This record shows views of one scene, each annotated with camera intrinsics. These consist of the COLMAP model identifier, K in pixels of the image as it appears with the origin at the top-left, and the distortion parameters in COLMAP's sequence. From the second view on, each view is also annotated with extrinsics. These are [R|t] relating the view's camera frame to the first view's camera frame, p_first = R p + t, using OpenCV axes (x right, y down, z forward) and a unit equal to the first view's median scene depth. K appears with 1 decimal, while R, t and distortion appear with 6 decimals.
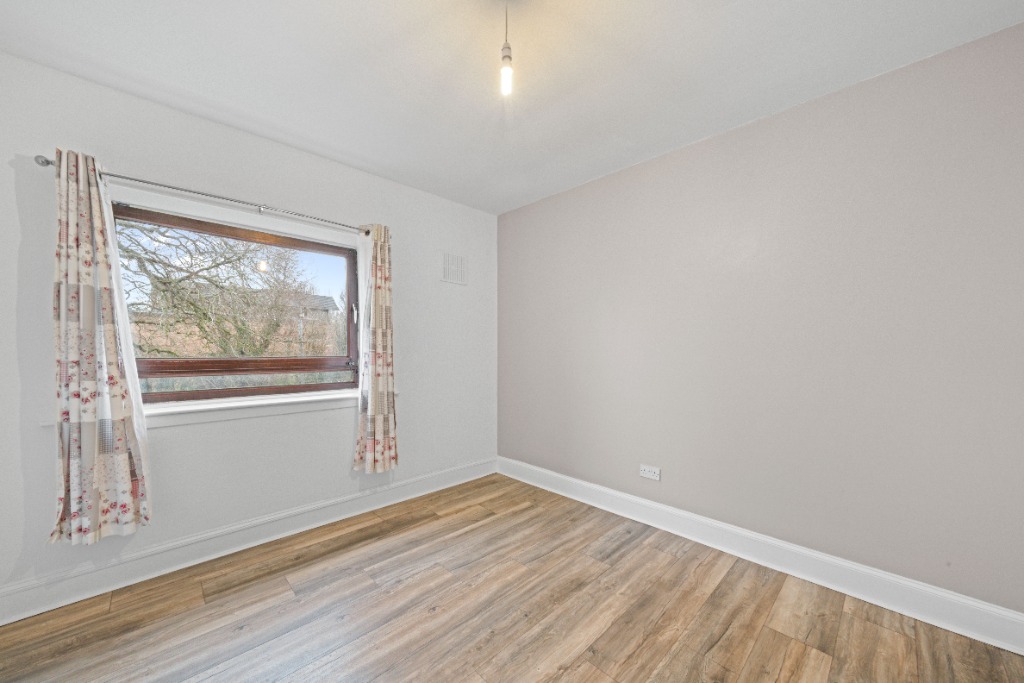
lens RADIAL K [[363.4, 0, 517.6], [0, 363.4, 372.6], [0, 0, 1]] dist [-0.003601, 0.000111]
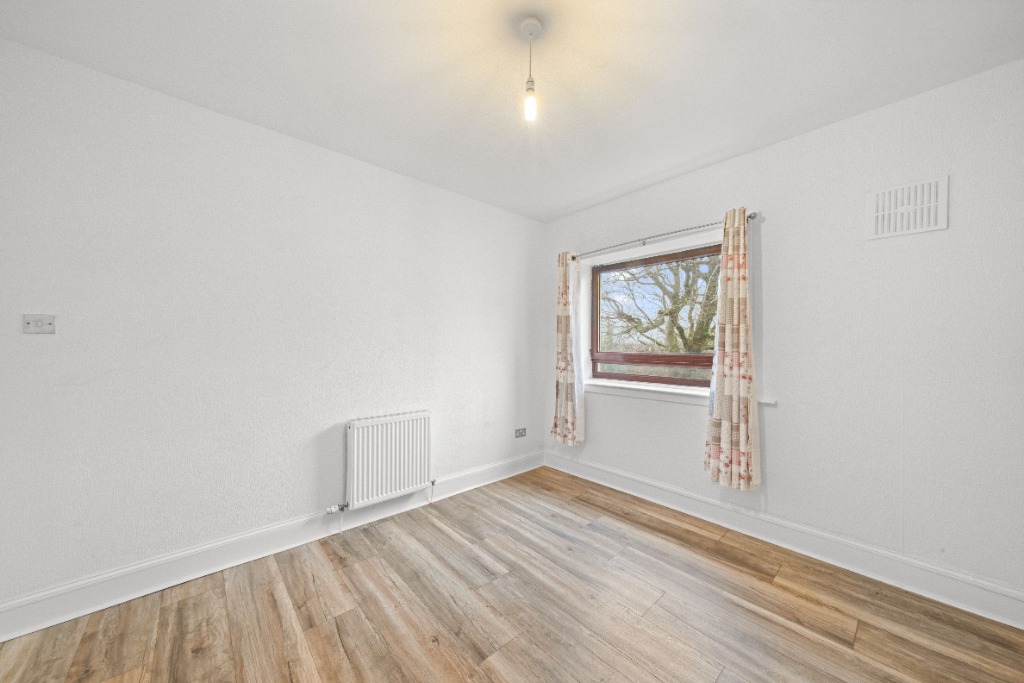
lens RADIAL K [[363.4, 0, 515.2], [0, 363.4, 344.3], [0, 0, 1]] dist [-0.003601, 0.000111]
pose [[-0.043752, -0.005802, -0.999026, 0.631945], [-0.069949, 0.997547, -0.002730, -0.037289], [0.996591, 0.069761, -0.044050, 0.605905]]
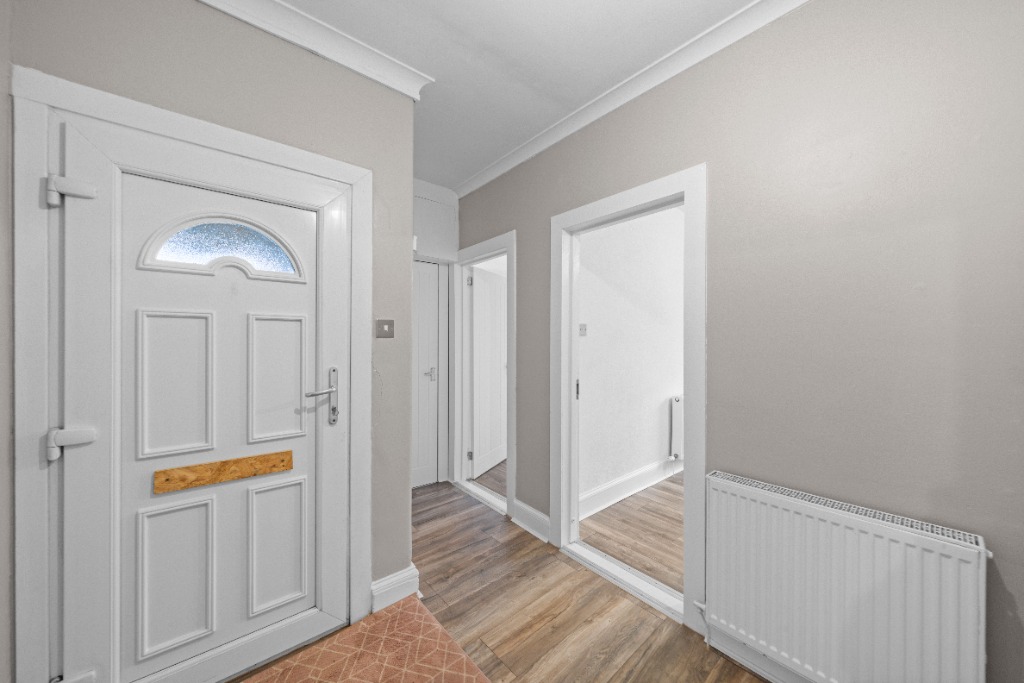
lens RADIAL K [[363.4, 0, 513.8], [0, 363.4, 345.2], [0, 0, 1]] dist [-0.003601, 0.000111]
pose [[-0.087101, 0.006827, -0.996176, 1.132636], [-0.057348, 0.998284, 0.011856, 0.025937], [0.994547, 0.058162, -0.086560, -0.456625]]
